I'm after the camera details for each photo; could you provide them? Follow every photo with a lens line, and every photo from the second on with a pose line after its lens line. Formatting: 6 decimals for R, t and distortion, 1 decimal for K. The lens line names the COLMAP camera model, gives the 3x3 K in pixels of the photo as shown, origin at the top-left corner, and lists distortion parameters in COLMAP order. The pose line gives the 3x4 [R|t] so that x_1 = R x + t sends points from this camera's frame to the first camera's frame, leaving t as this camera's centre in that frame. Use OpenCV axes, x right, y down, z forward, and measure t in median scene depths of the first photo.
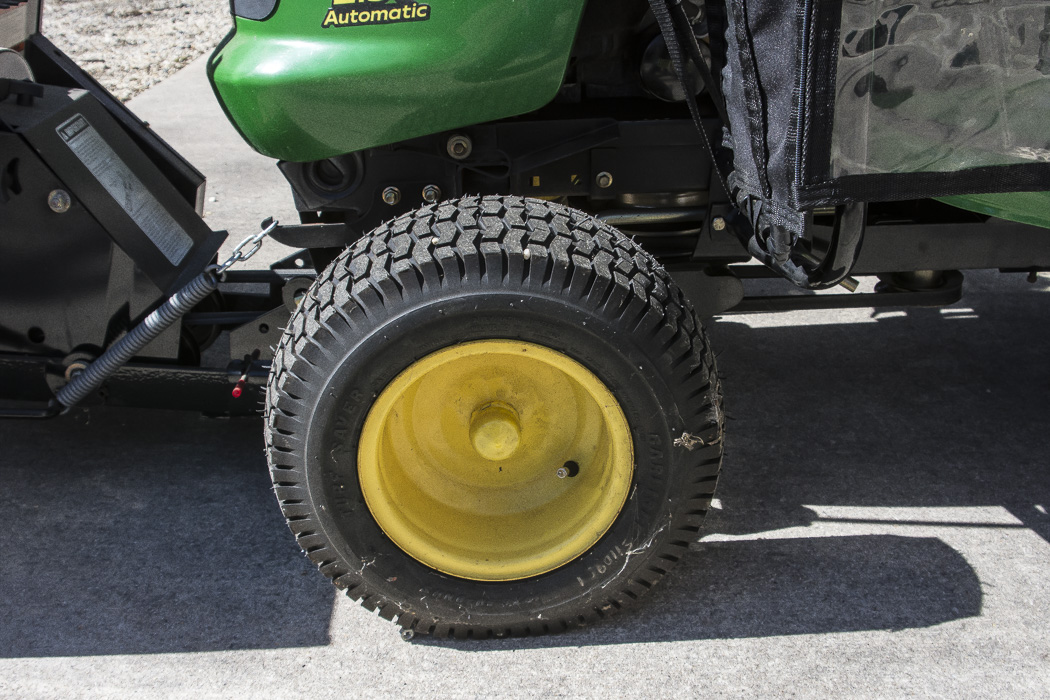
lens RADIAL K [[1291.1, 0, 528.2], [0, 1291.1, 356.3], [0, 0, 1]] dist [-0.138793, 0.000000]
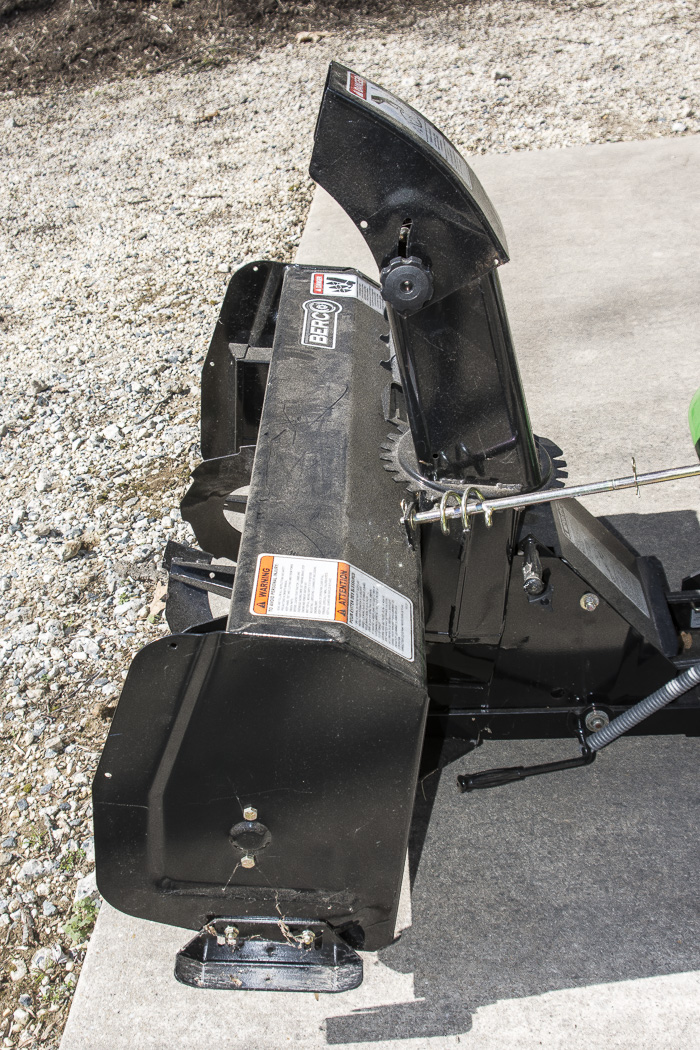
lens RADIAL K [[1291.1, 0, 352.5], [0, 1291.1, 517.3], [0, 0, 1]] dist [-0.138793, 0.000000]
pose [[0.992612, -0.083876, -0.087667, -0.566619], [0.097974, 0.980320, 0.171386, -0.519260], [0.071566, -0.178709, 0.981296, -0.286503]]
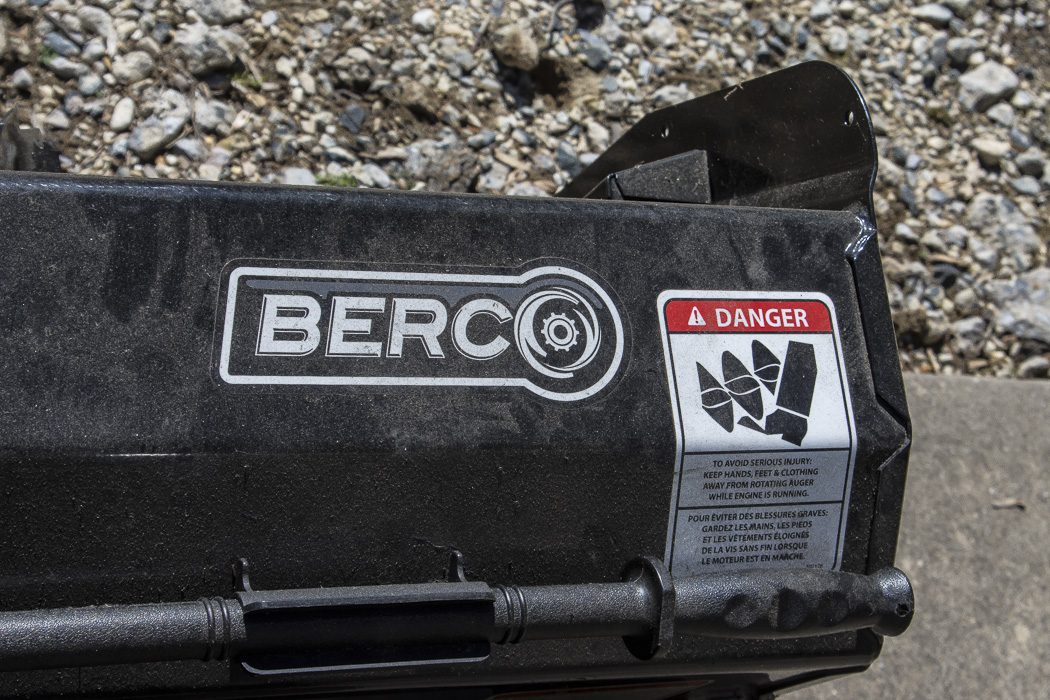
lens RADIAL K [[2030.3, 0, 524.7], [0, 2030.3, 350.2], [0, 0, 1]] dist [0.096860, 0.000000]
pose [[0.168447, 0.884772, -0.434516, -0.400016], [-0.683541, 0.422458, 0.595233, -0.943492], [0.710210, 0.196744, 0.675939, 0.916435]]
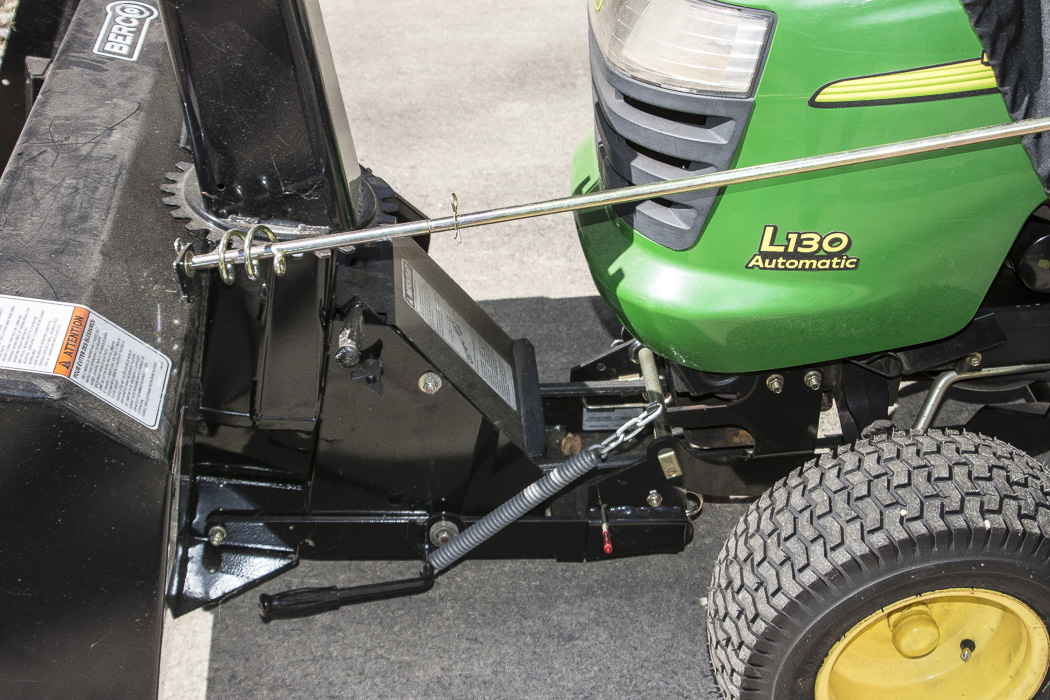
lens RADIAL K [[1615.1, 0, 521.5], [0, 1615.1, 356.0], [0, 0, 1]] dist [-0.050135, 0.000000]
pose [[0.998123, -0.049180, 0.036499, -0.402230], [0.041425, 0.981081, 0.189114, -0.450488], [-0.045109, -0.187247, 0.981277, -0.314073]]
